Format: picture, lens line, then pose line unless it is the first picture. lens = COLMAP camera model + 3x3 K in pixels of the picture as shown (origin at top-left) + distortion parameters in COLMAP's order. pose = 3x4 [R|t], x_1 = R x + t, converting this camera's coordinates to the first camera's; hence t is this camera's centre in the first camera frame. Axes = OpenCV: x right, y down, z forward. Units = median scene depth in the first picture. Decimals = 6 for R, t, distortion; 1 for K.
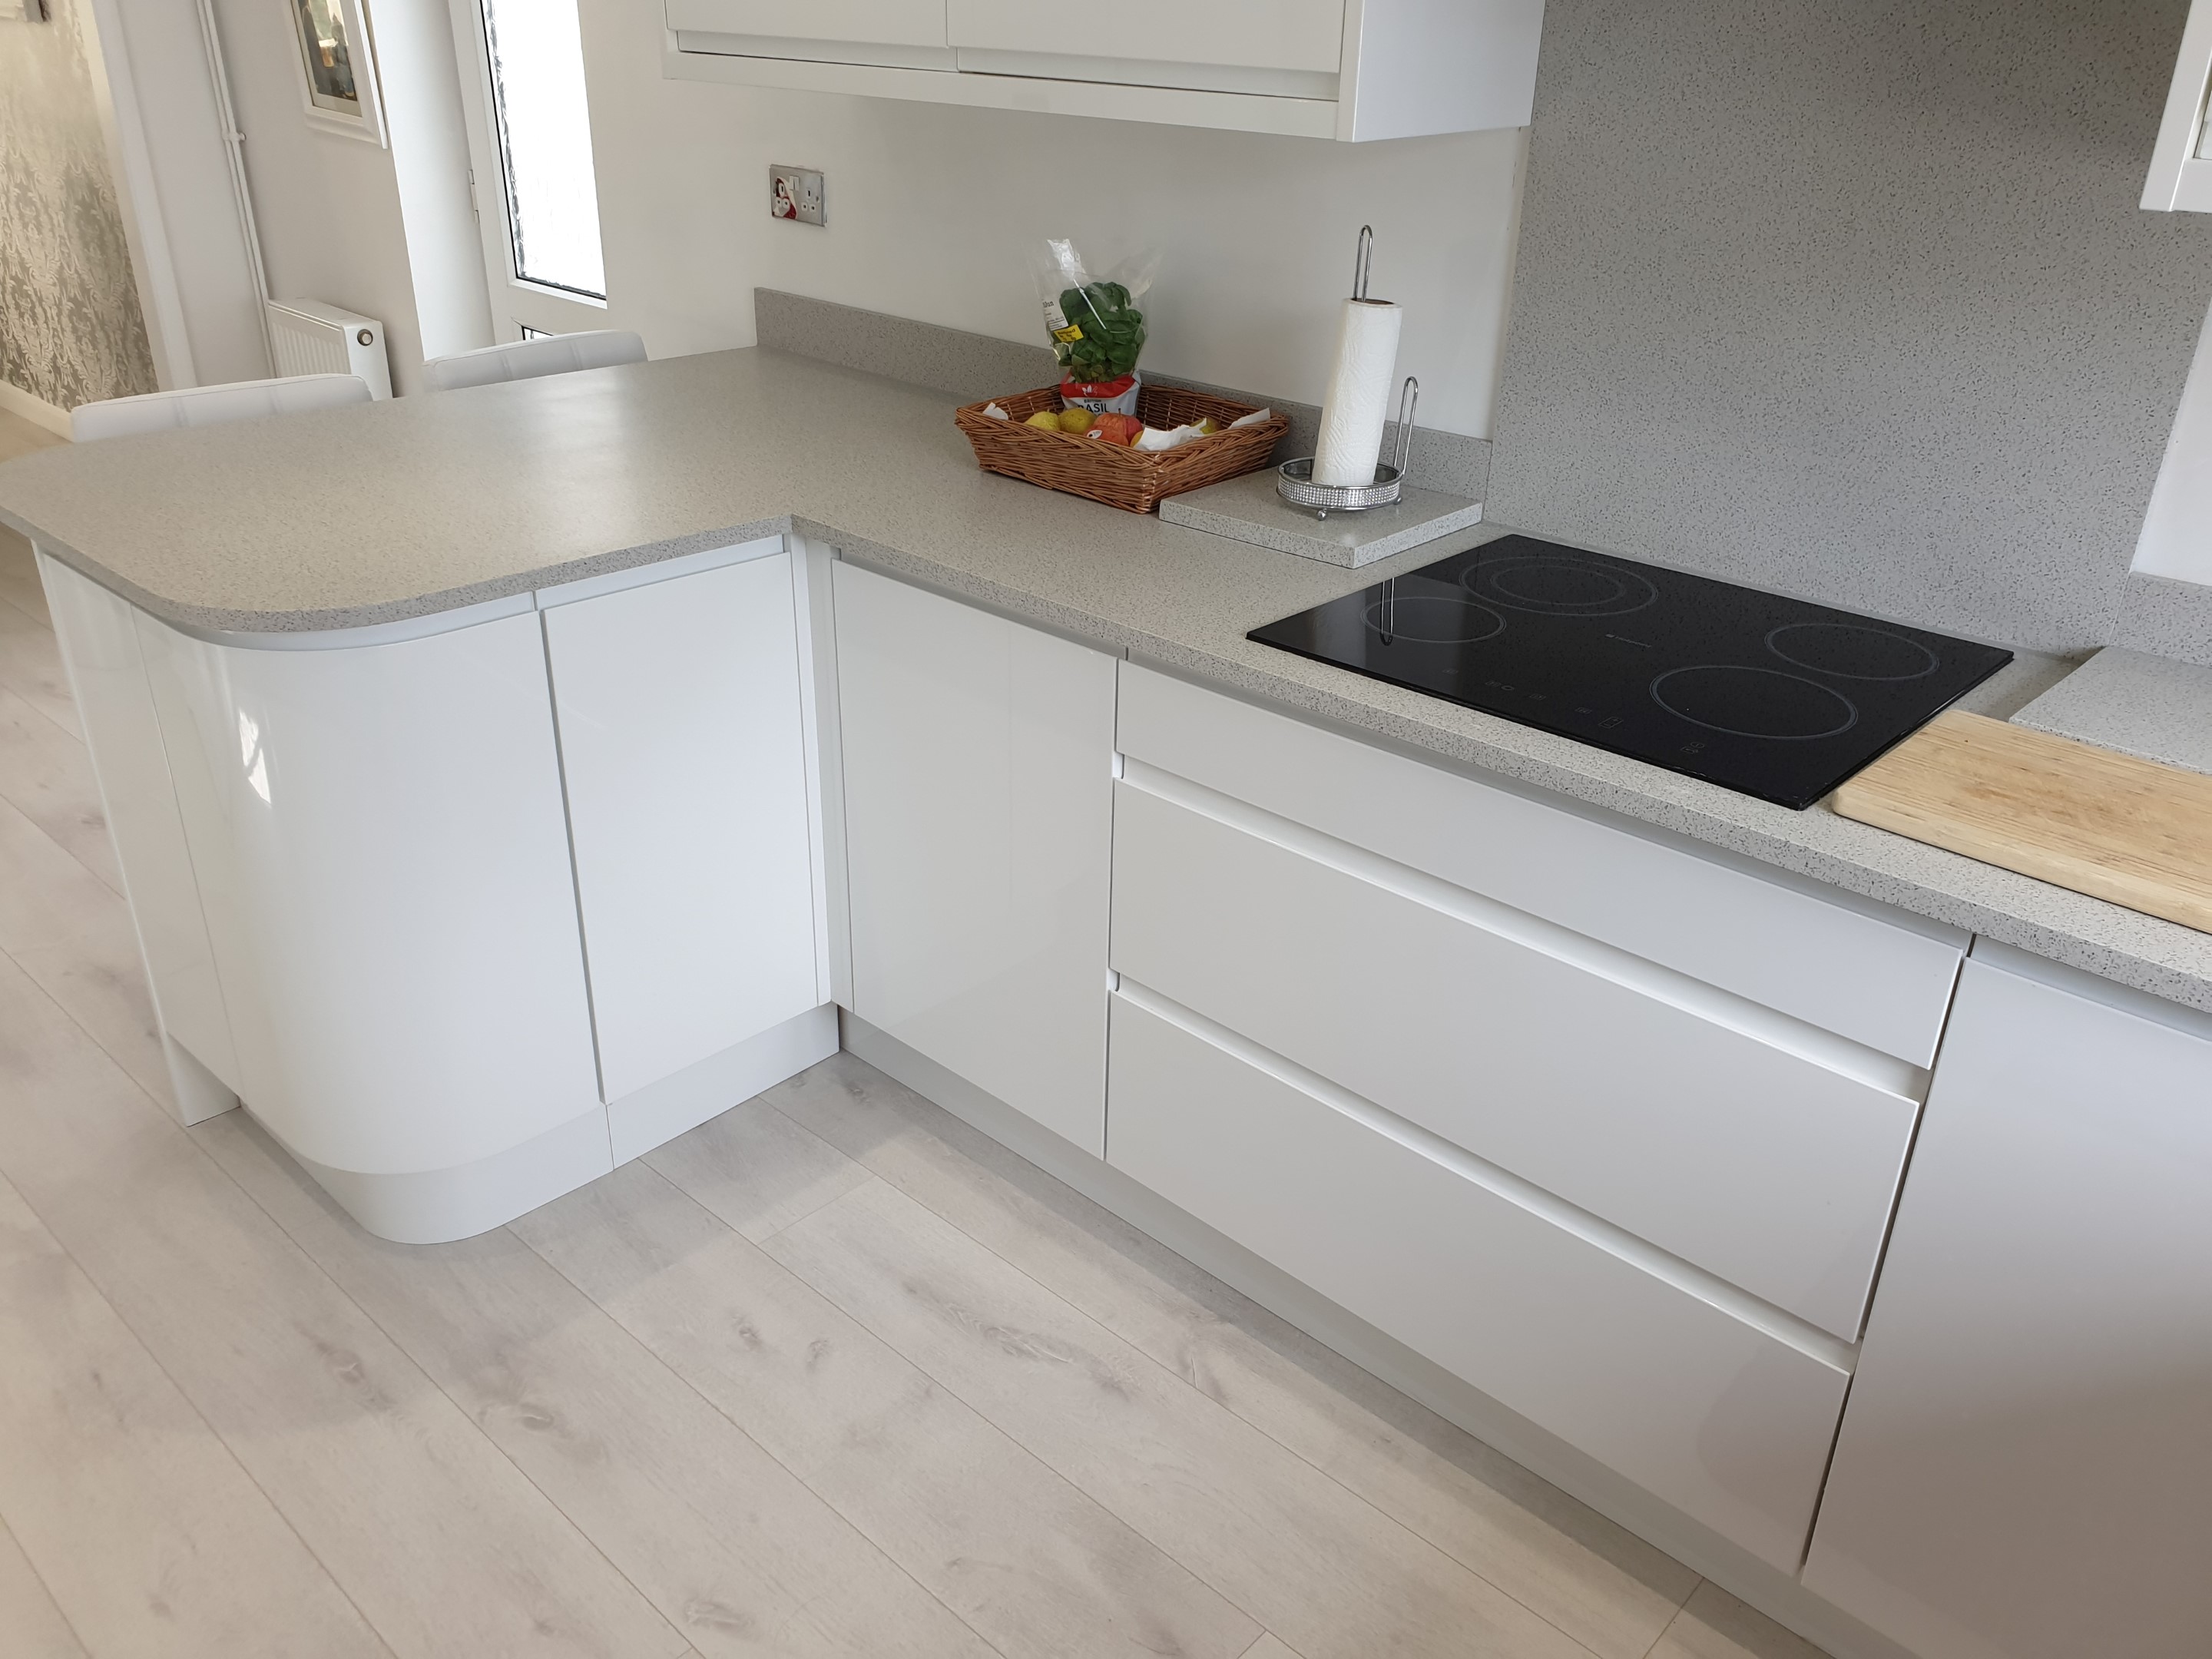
lens RADIAL K [[1702.3, 0, 1122.3], [0, 1702.3, 828.9], [0, 0, 1]] dist [0.048650, -0.037751]
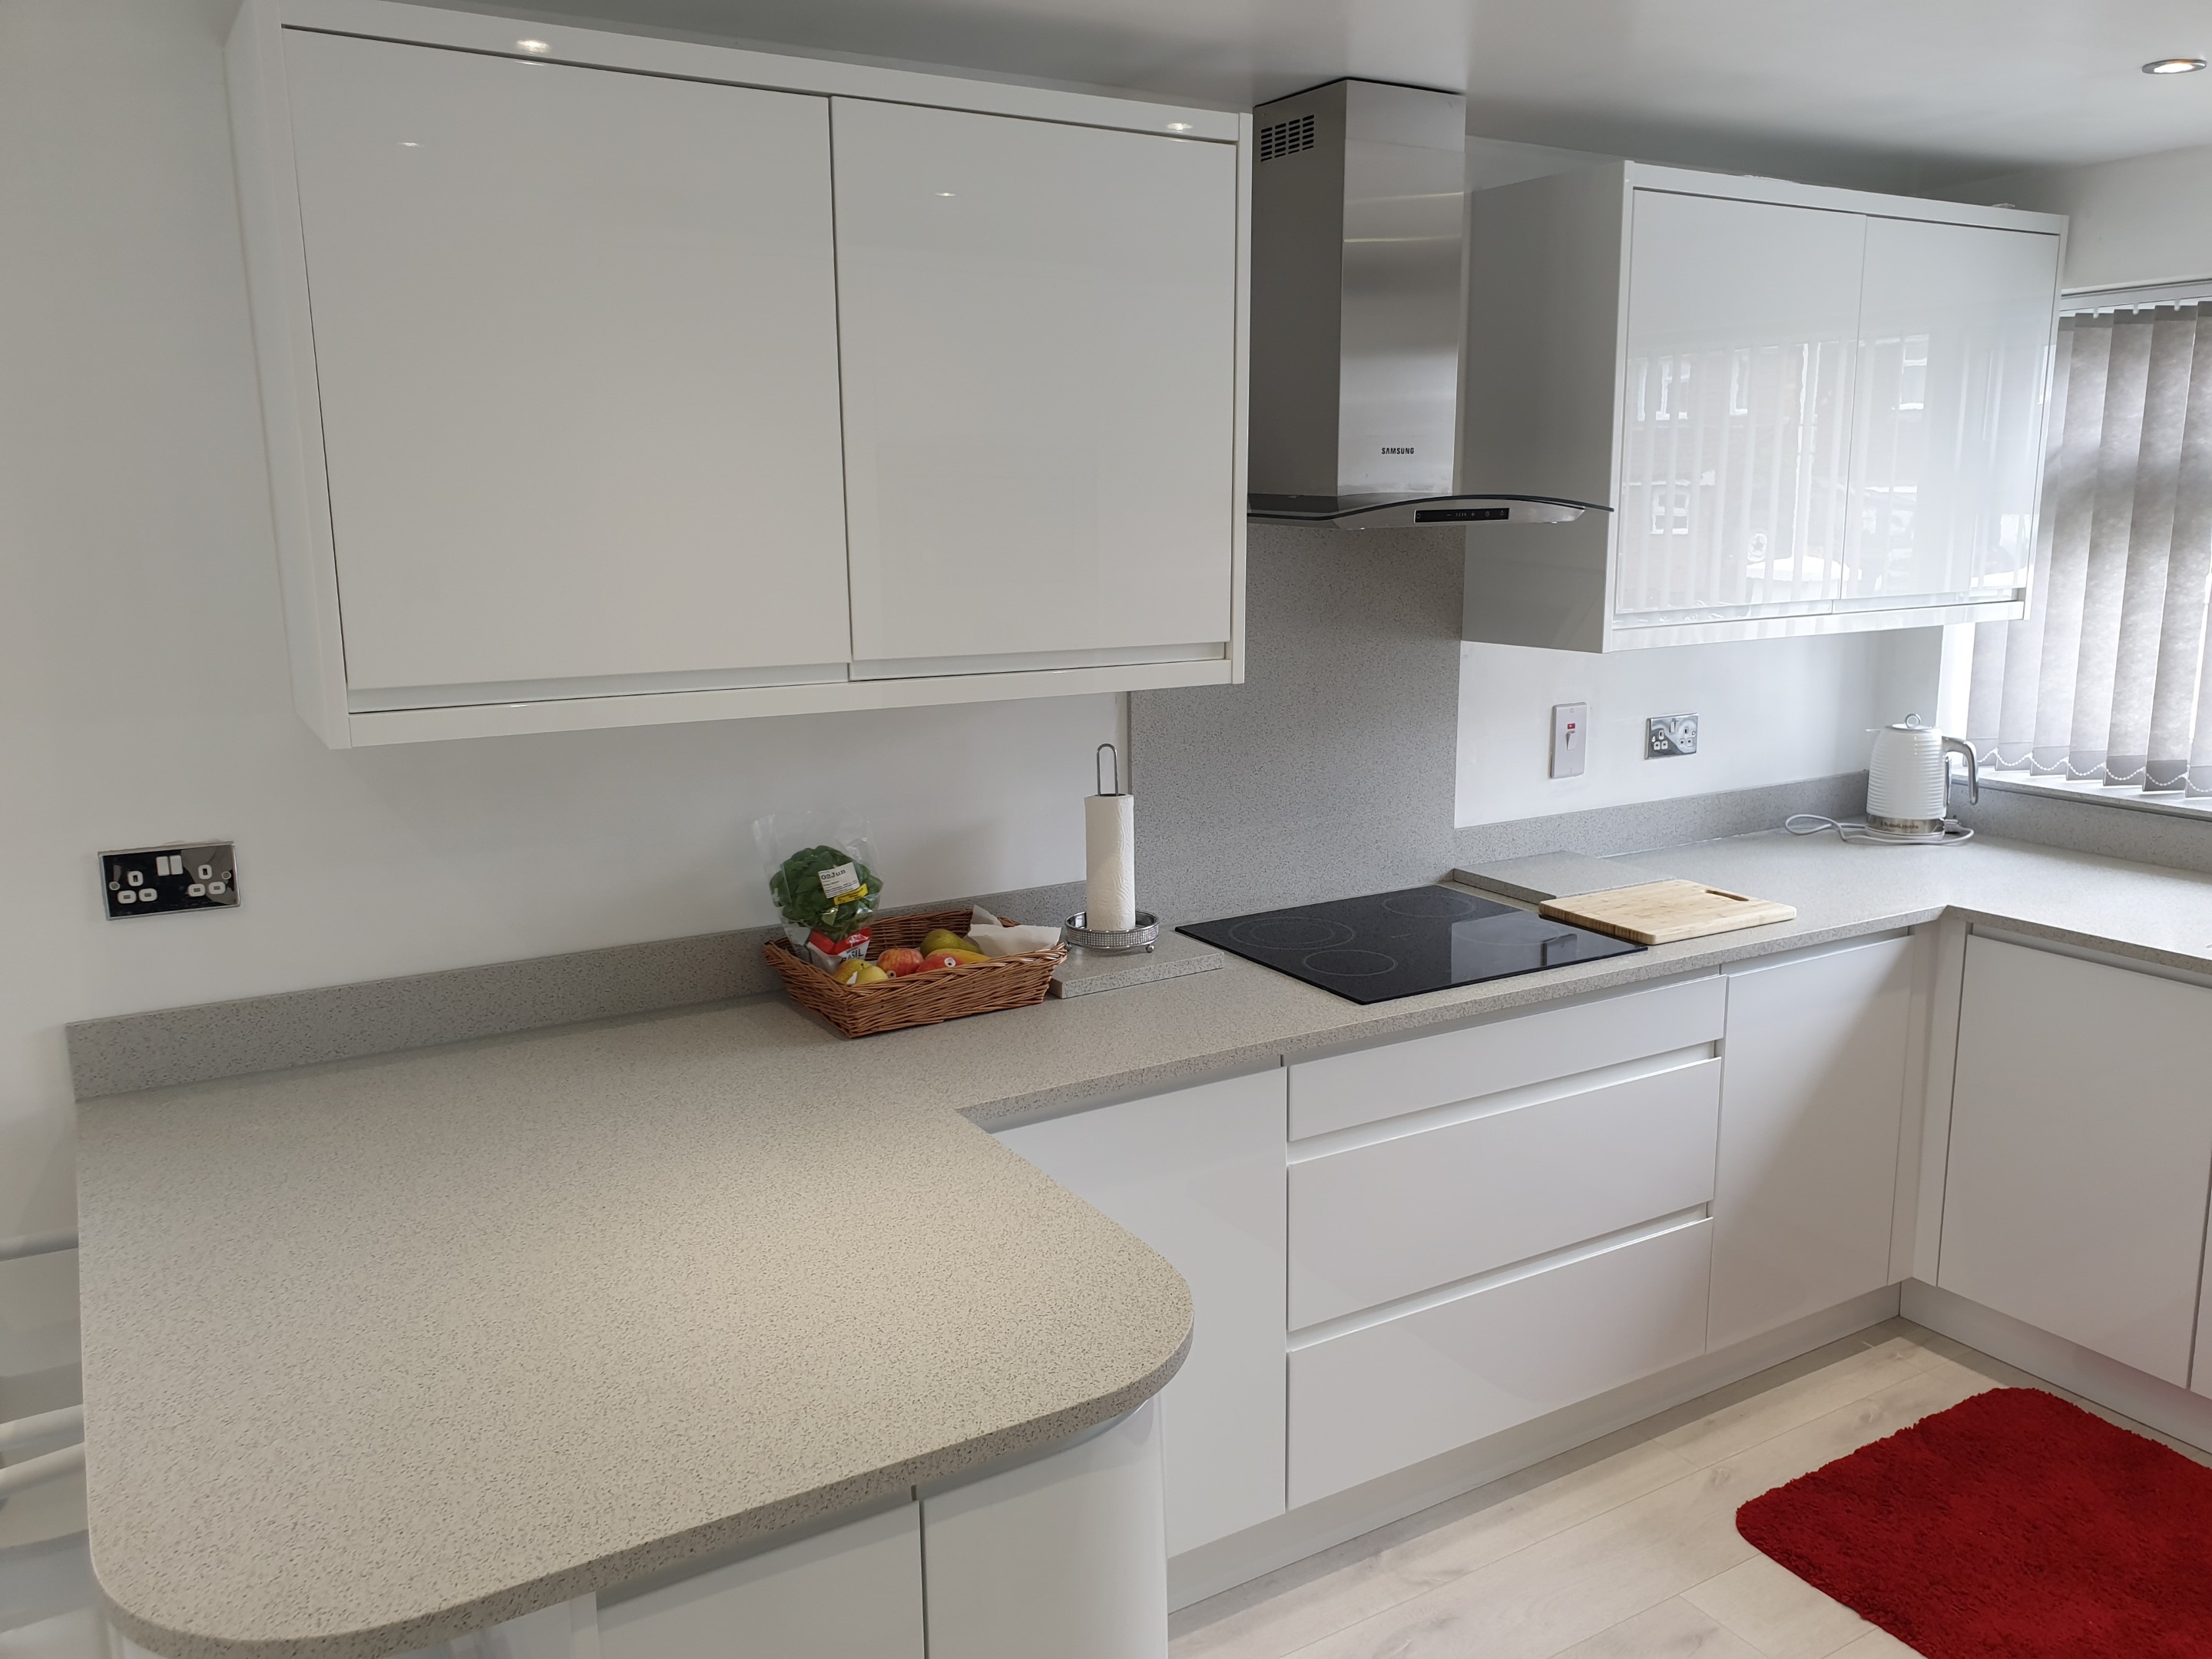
lens RADIAL K [[1702.3, 0, 1153.5], [0, 1702.3, 836.9], [0, 0, 1]] dist [0.048650, -0.037751]
pose [[0.269511, -0.213753, 0.938975, -1.147838], [0.440199, 0.894567, 0.077295, -0.383013], [-0.856498, 0.392504, 0.335190, 0.563220]]
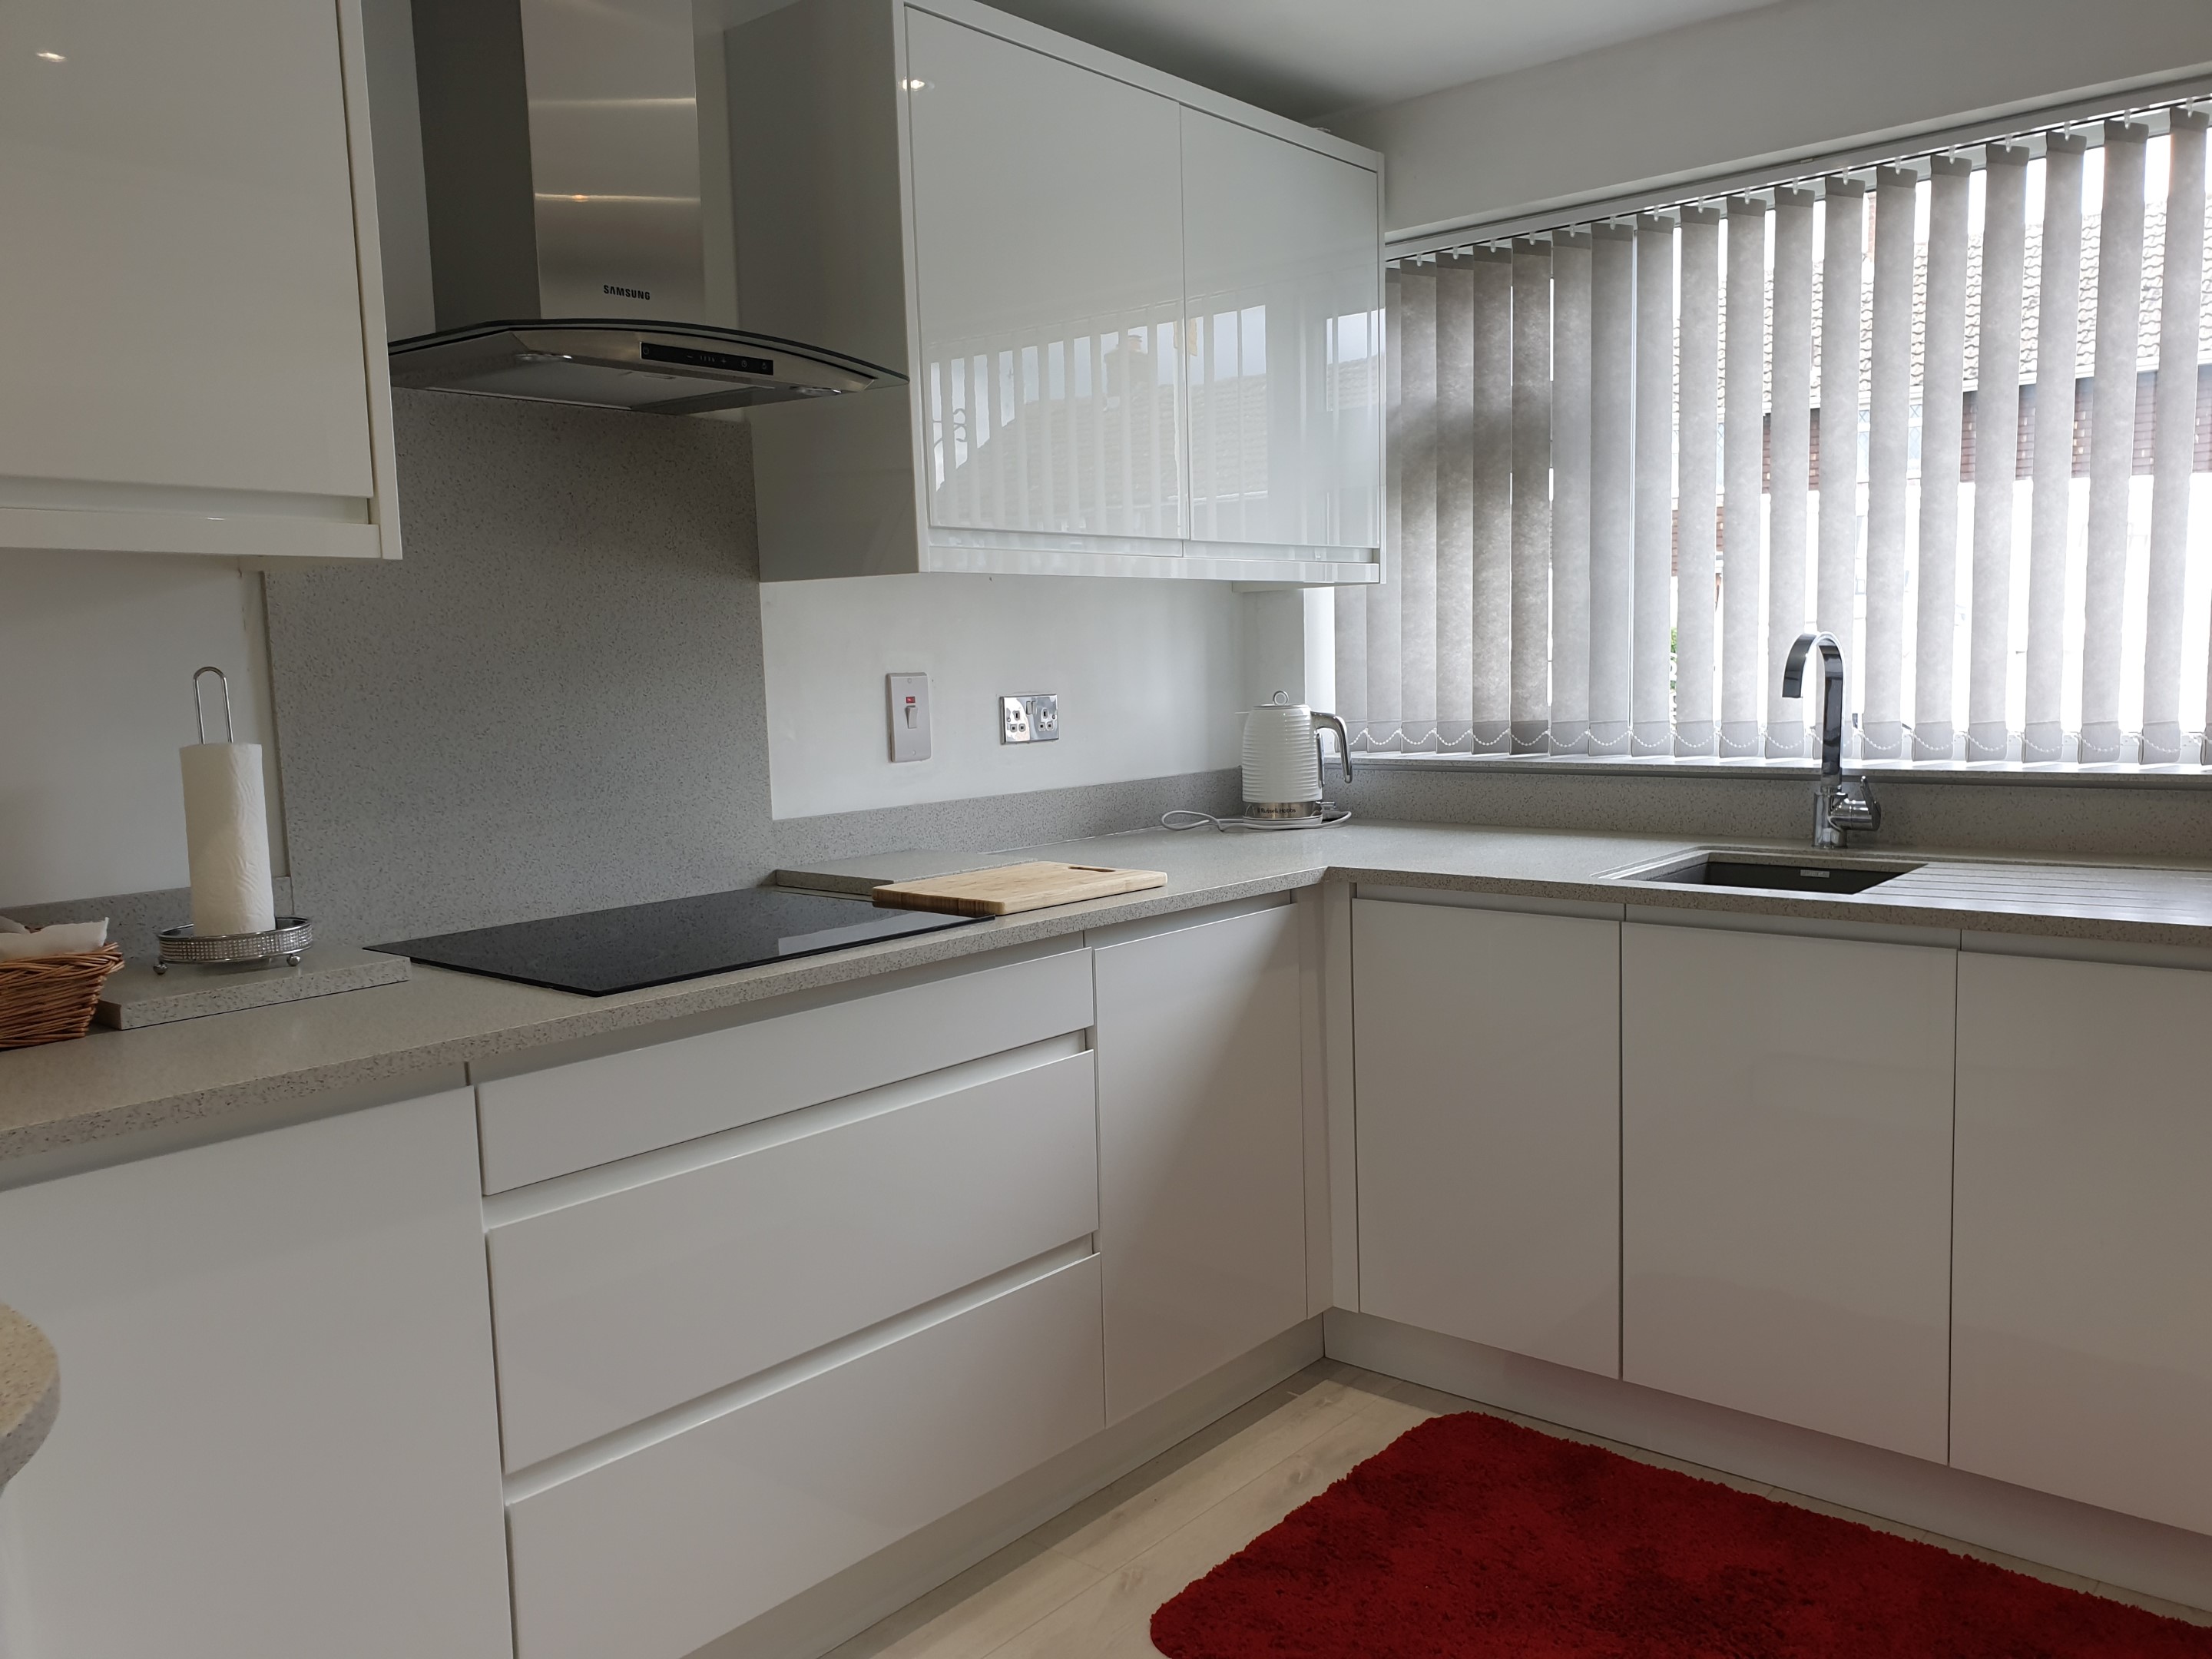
lens RADIAL K [[1702.3, 0, 1114.2], [0, 1702.3, 861.9], [0, 0, 1]] dist [0.048650, -0.037751]
pose [[-0.034043, -0.142851, 0.989159, -0.840208], [0.467670, 0.872409, 0.142086, -0.165393], [-0.883248, 0.467436, 0.037108, 0.593860]]
